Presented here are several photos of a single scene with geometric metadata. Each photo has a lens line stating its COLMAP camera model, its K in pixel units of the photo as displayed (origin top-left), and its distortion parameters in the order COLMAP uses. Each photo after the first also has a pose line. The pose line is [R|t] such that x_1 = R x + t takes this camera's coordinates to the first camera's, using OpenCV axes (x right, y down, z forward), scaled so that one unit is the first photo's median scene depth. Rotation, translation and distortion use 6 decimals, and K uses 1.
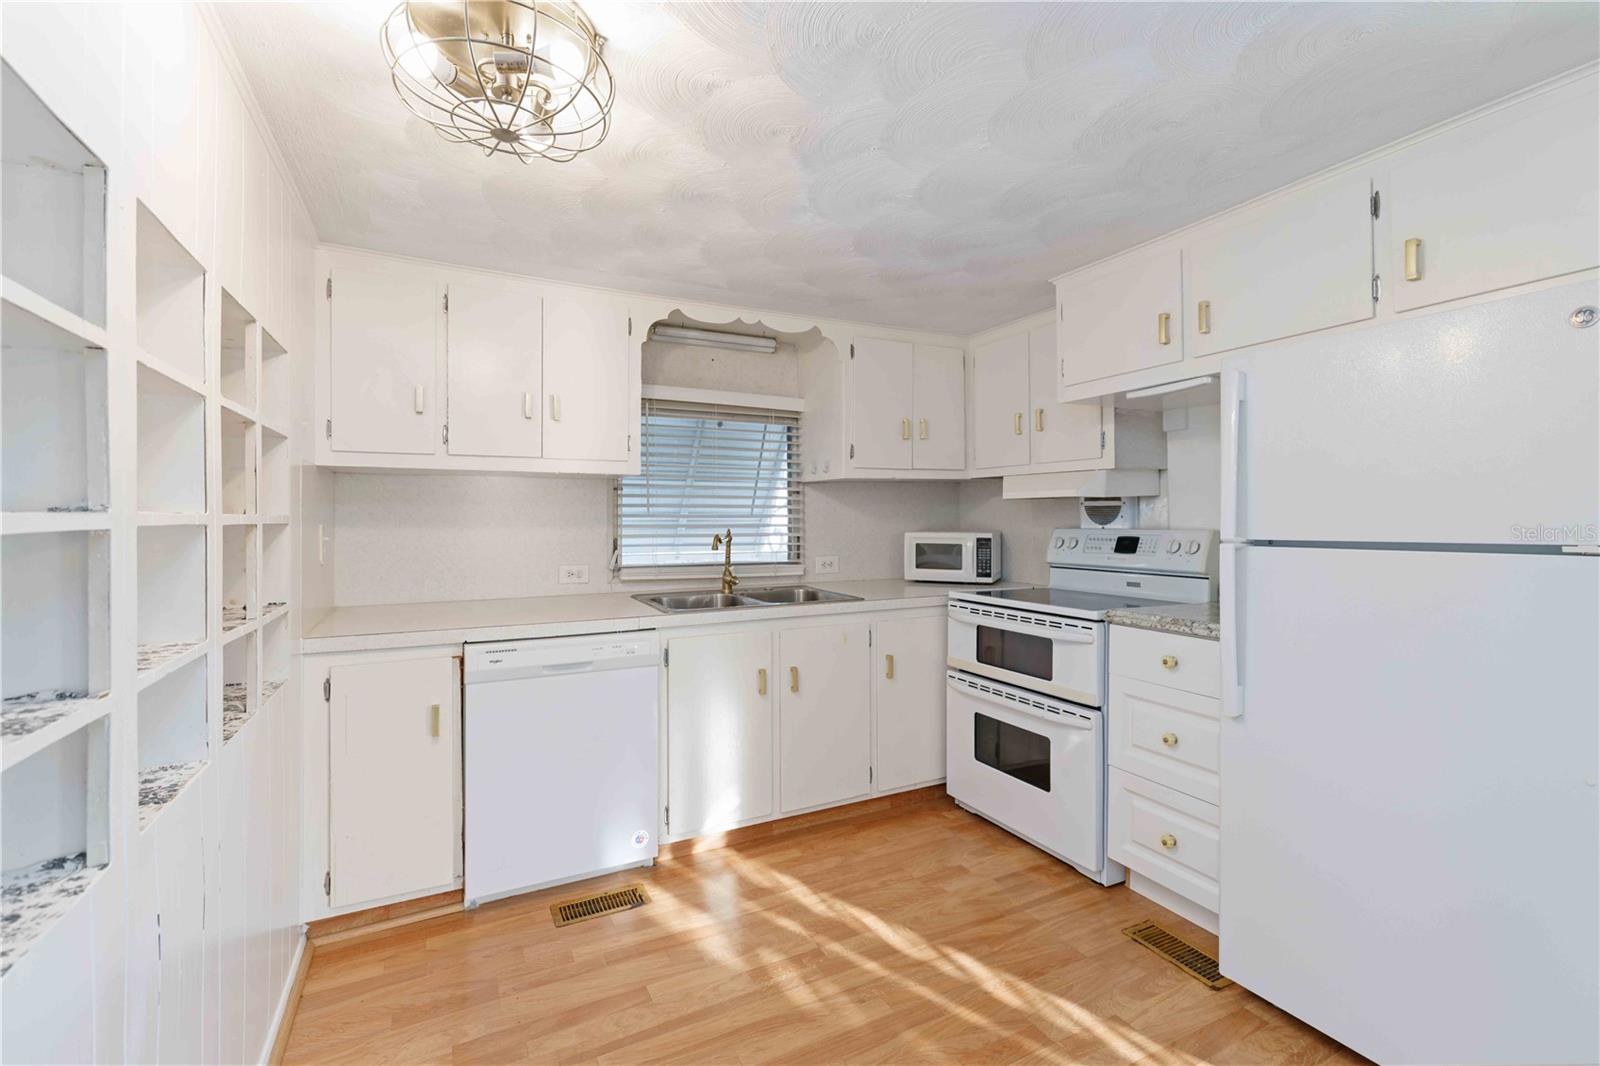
lens RADIAL K [[696.1, 0, 801.5], [0, 696.1, 518.8], [0, 0, 1]] dist [0.000223, 0.001295]
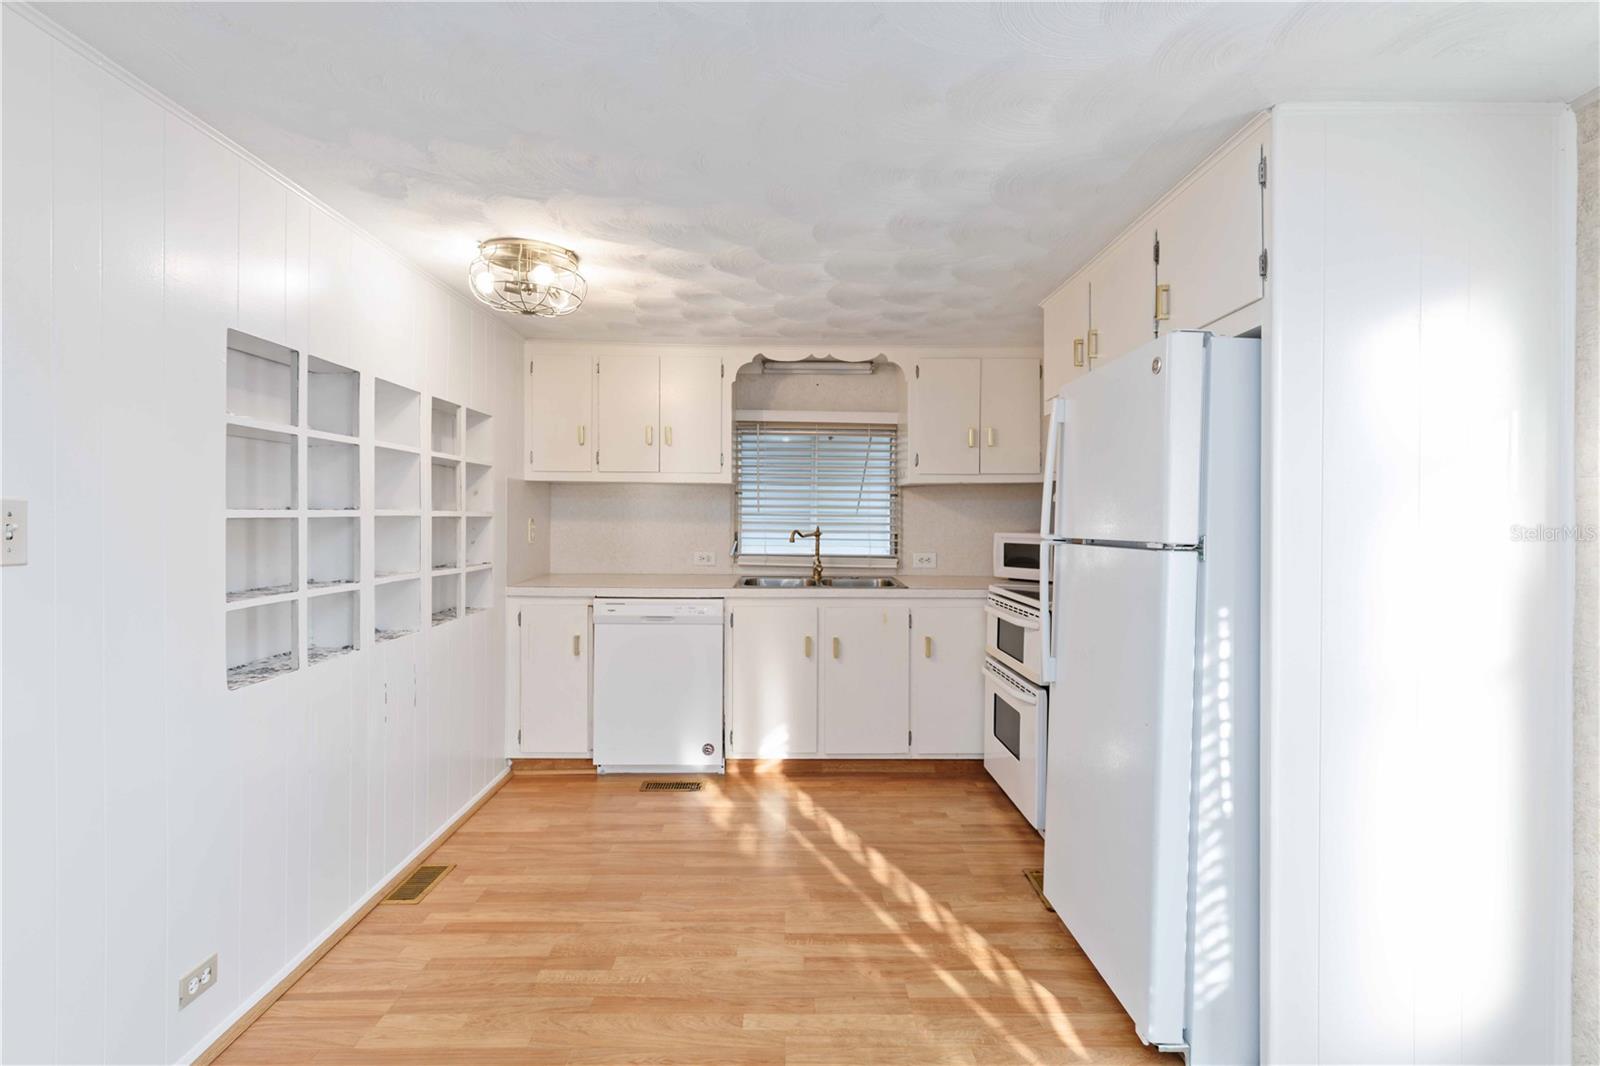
lens RADIAL K [[775.7, 0, 801.9], [0, 775.7, 531.3], [0, 0, 1]] dist [-0.005758, -0.000506]
pose [[0.900922, 0.018293, -0.433595, 0.574543], [-0.011554, 0.999768, 0.018172, -0.000574], [0.433827, -0.011362, 0.900925, -0.286167]]
